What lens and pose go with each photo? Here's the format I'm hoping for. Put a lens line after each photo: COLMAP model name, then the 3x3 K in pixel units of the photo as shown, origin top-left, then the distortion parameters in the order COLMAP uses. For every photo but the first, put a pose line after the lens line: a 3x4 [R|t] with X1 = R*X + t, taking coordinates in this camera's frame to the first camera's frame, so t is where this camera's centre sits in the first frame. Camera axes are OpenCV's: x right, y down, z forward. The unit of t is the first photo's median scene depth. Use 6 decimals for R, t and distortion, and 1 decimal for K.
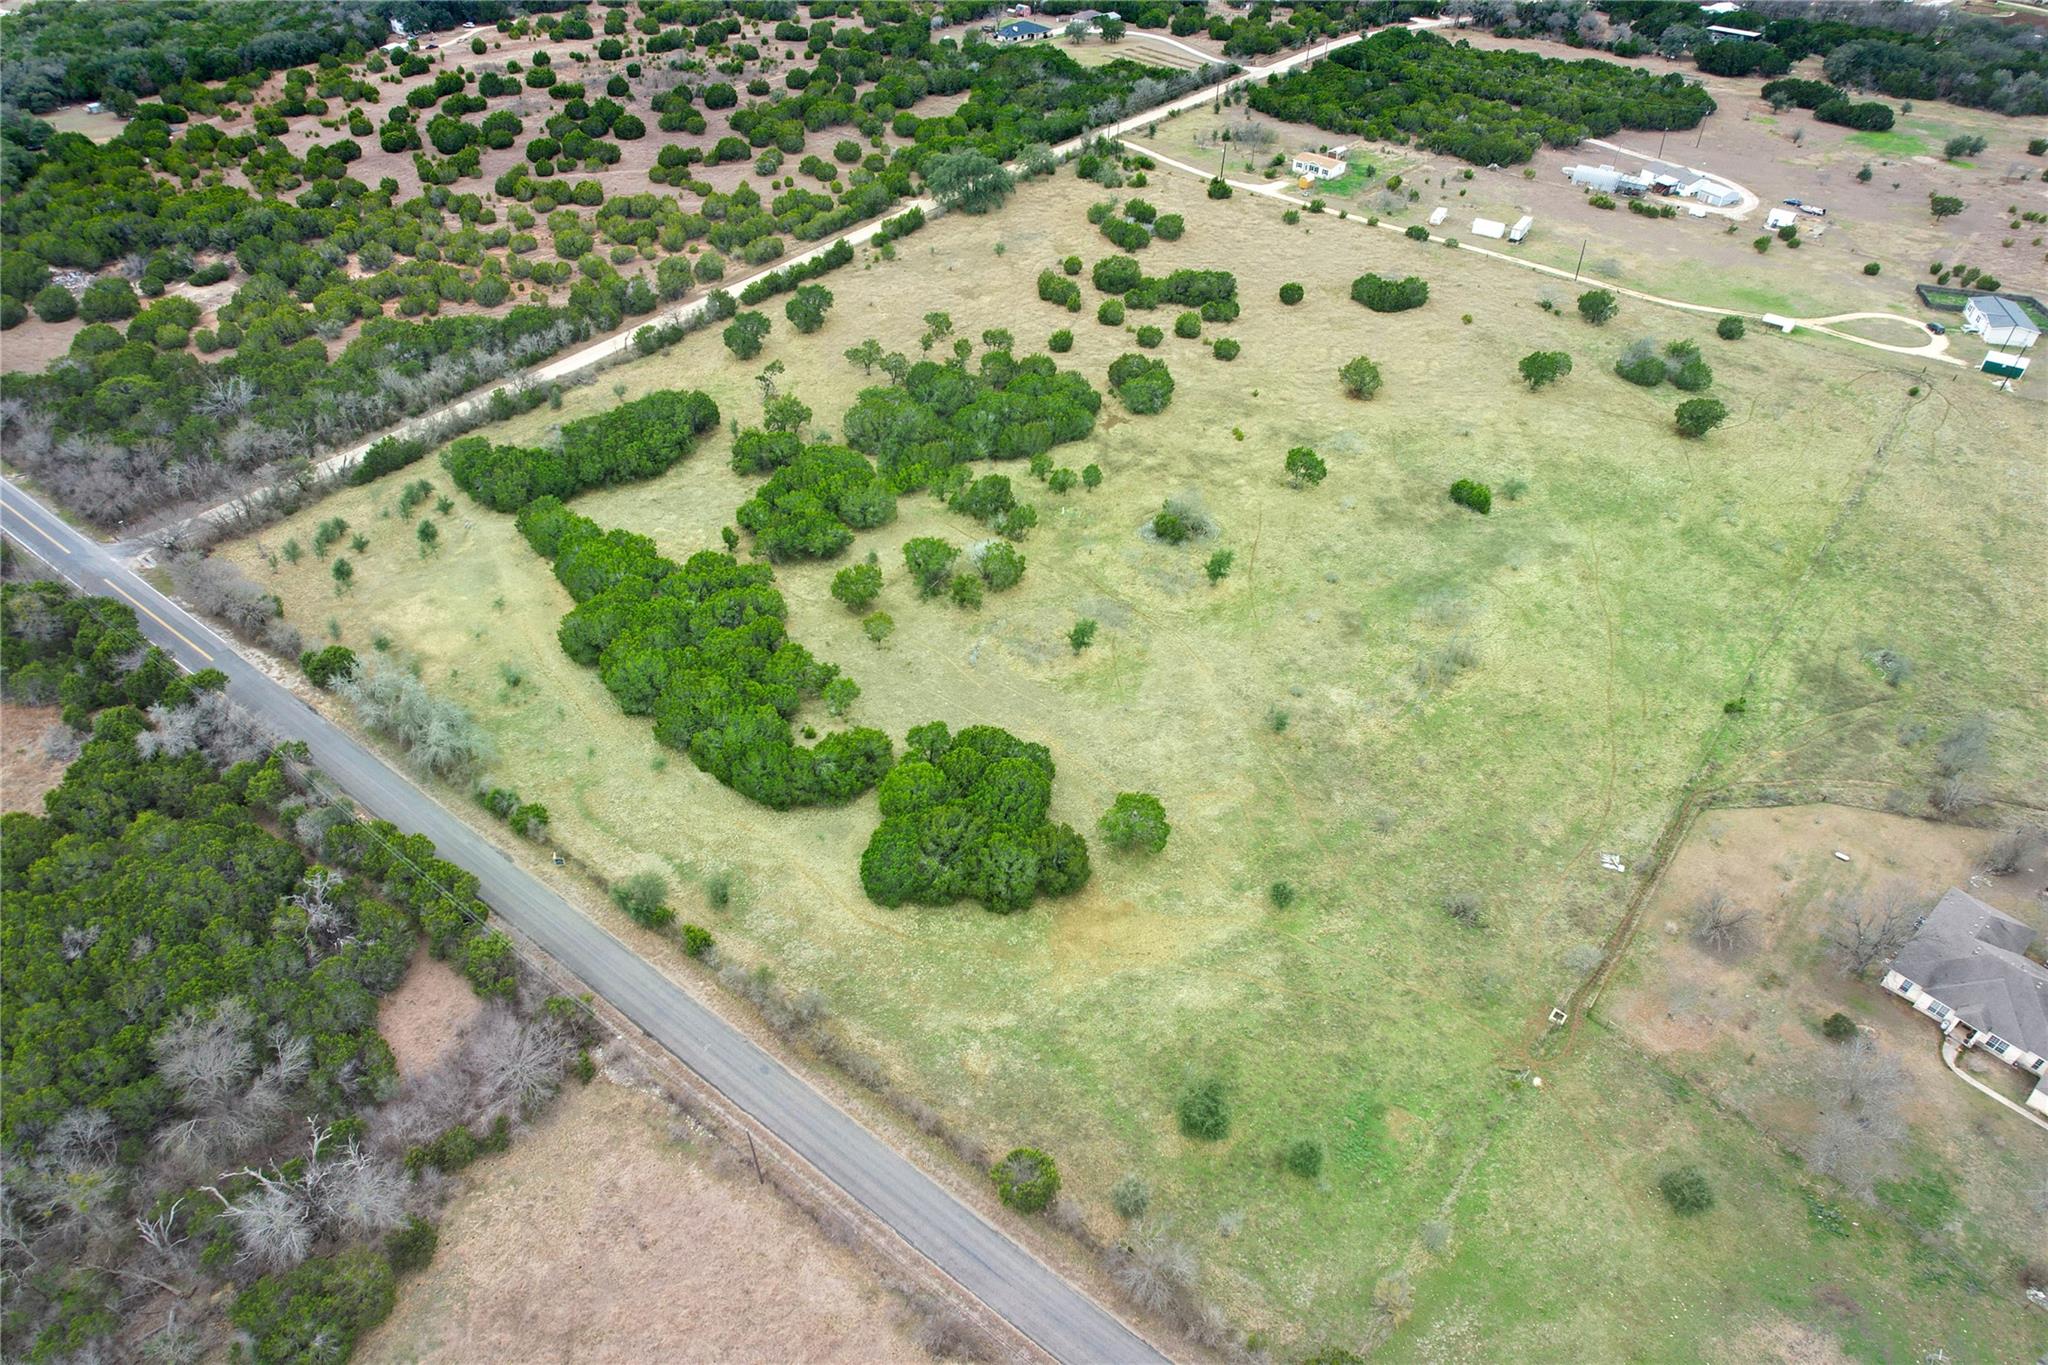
lens RADIAL K [[1313.3, 0, 1024.0], [0, 1313.3, 682.5], [0, 0, 1]] dist [-0.087147, 0.080874]
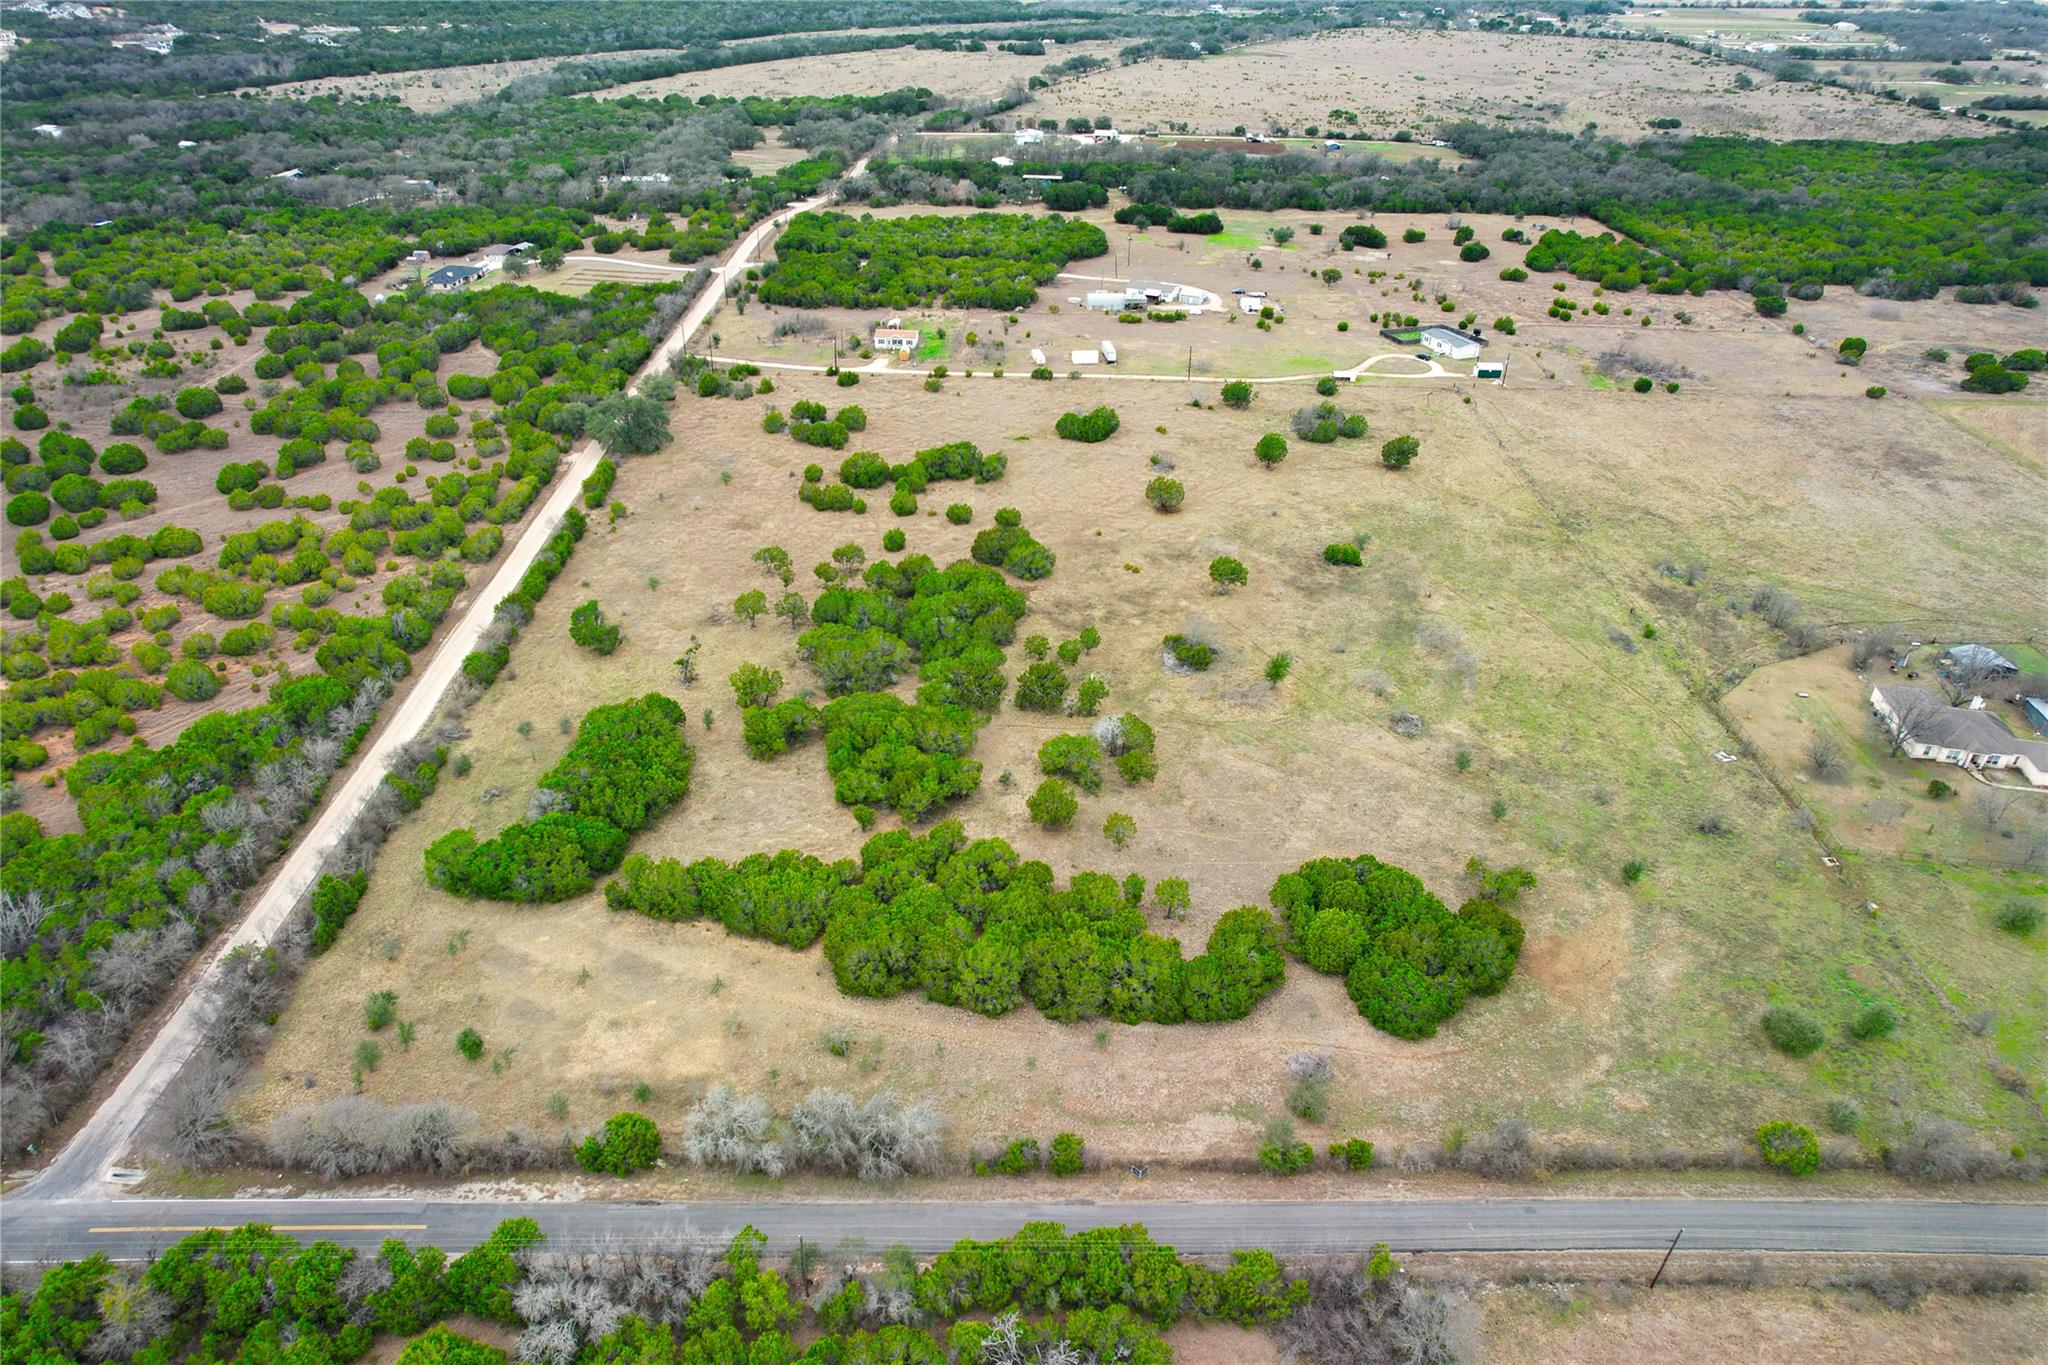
lens RADIAL K [[1313.3, 0, 1024.0], [0, 1313.3, 682.5], [0, 0, 1]] dist [-0.087147, 0.080874]
pose [[0.788795, -0.322500, 0.523255, -0.555806], [0.384847, 0.922911, -0.011327, -0.137649], [-0.479265, 0.210308, 0.852101, 0.150572]]
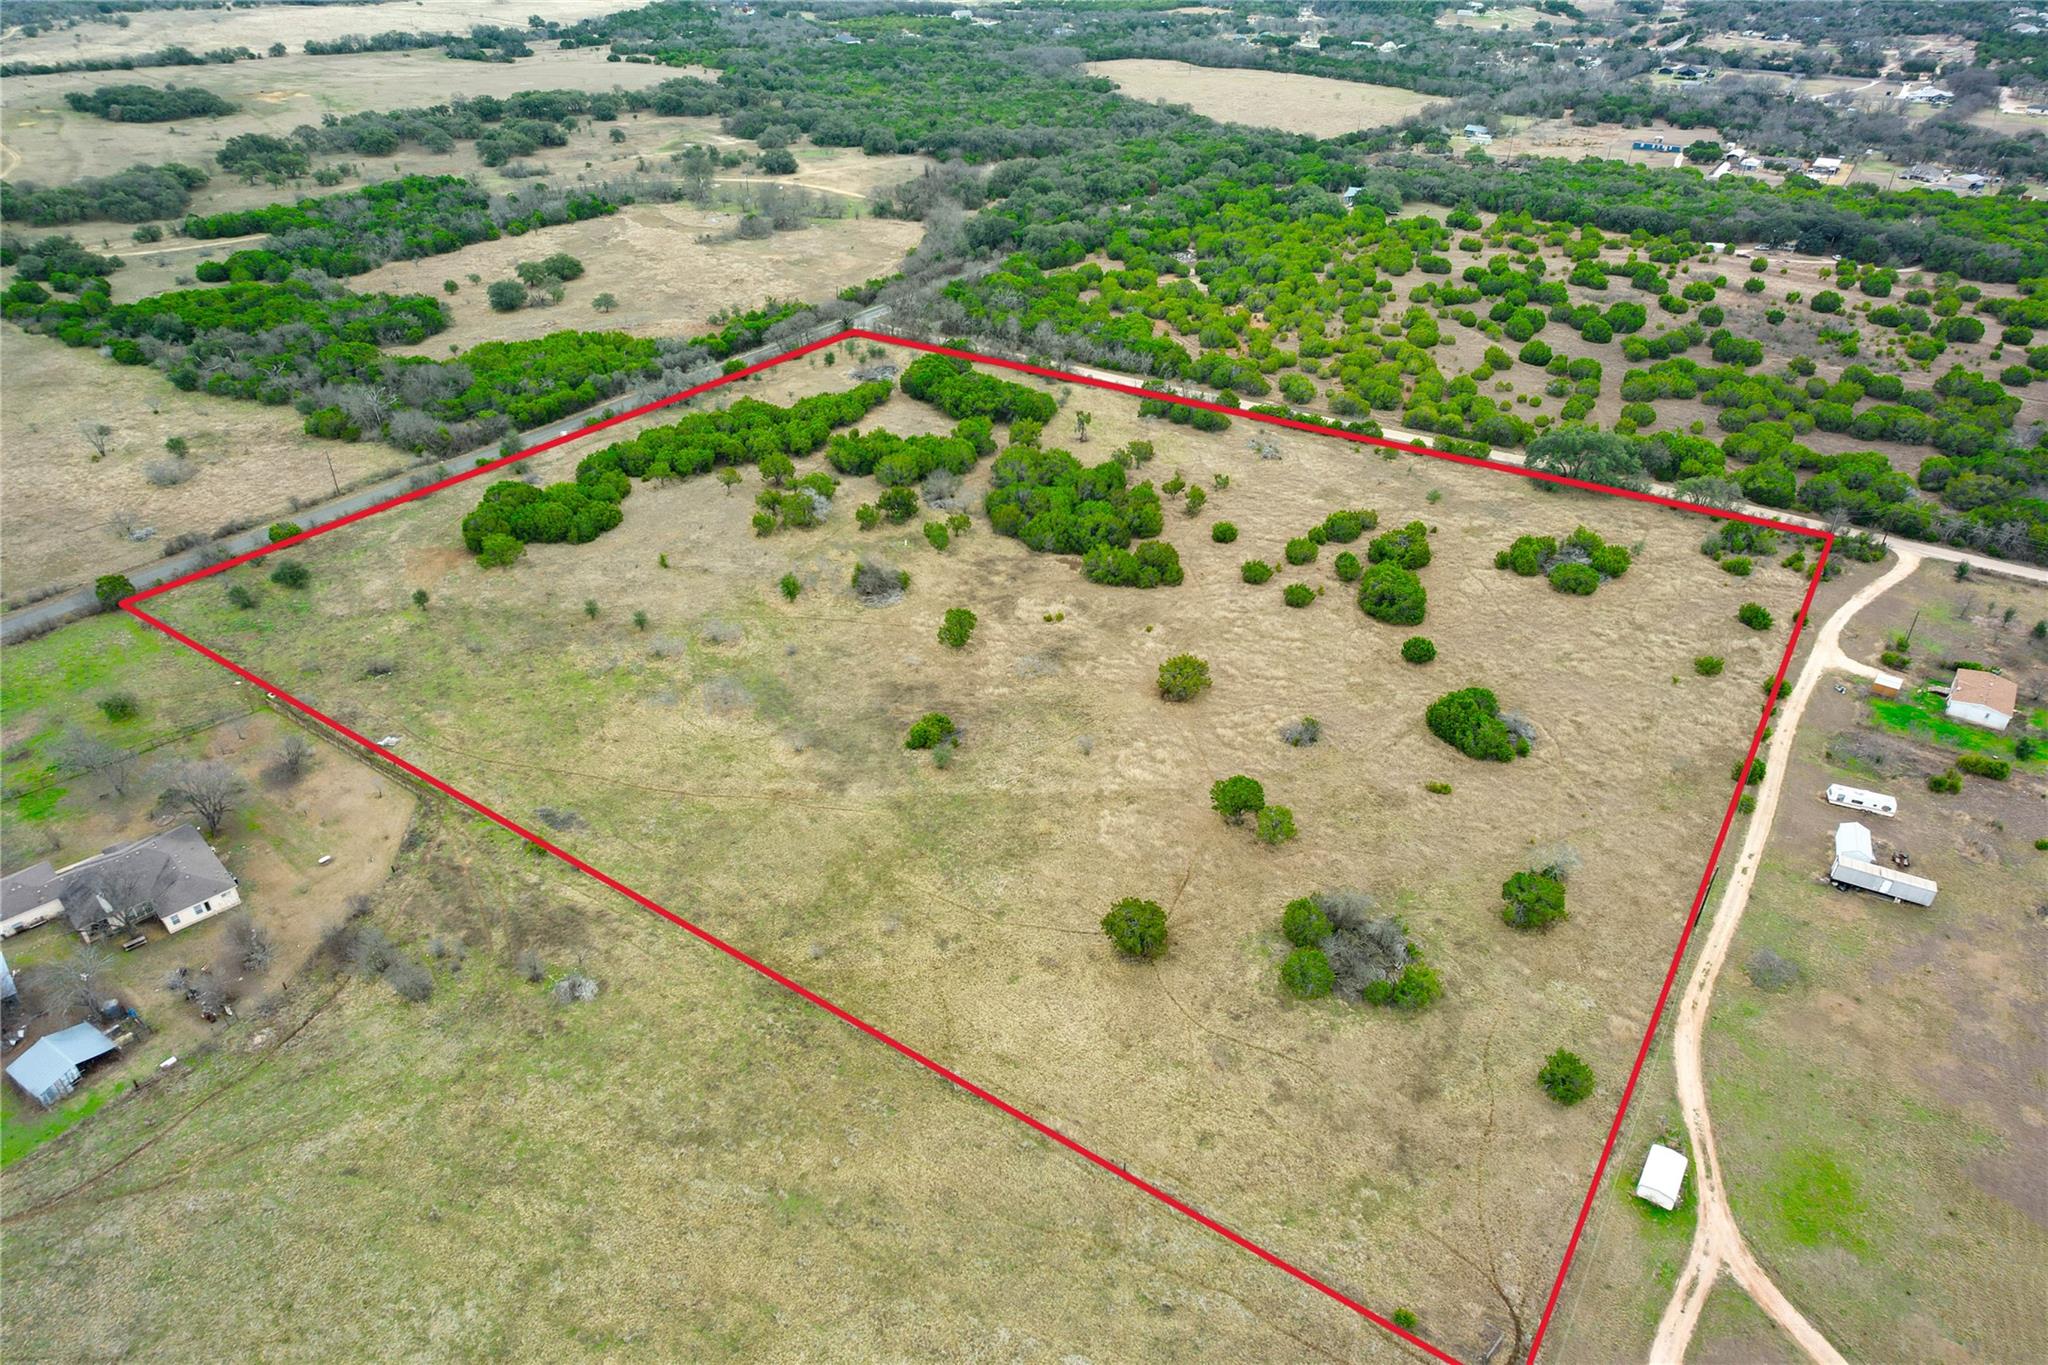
lens RADIAL K [[1313.3, 0, 1024.0], [0, 1313.3, 682.5], [0, 0, 1]] dist [-0.087147, 0.080874]
pose [[0.081631, 0.521168, -0.849541, 1.123128], [-0.638247, 0.682014, 0.357067, -0.543033], [0.765491, 0.513070, 0.388307, 0.690985]]
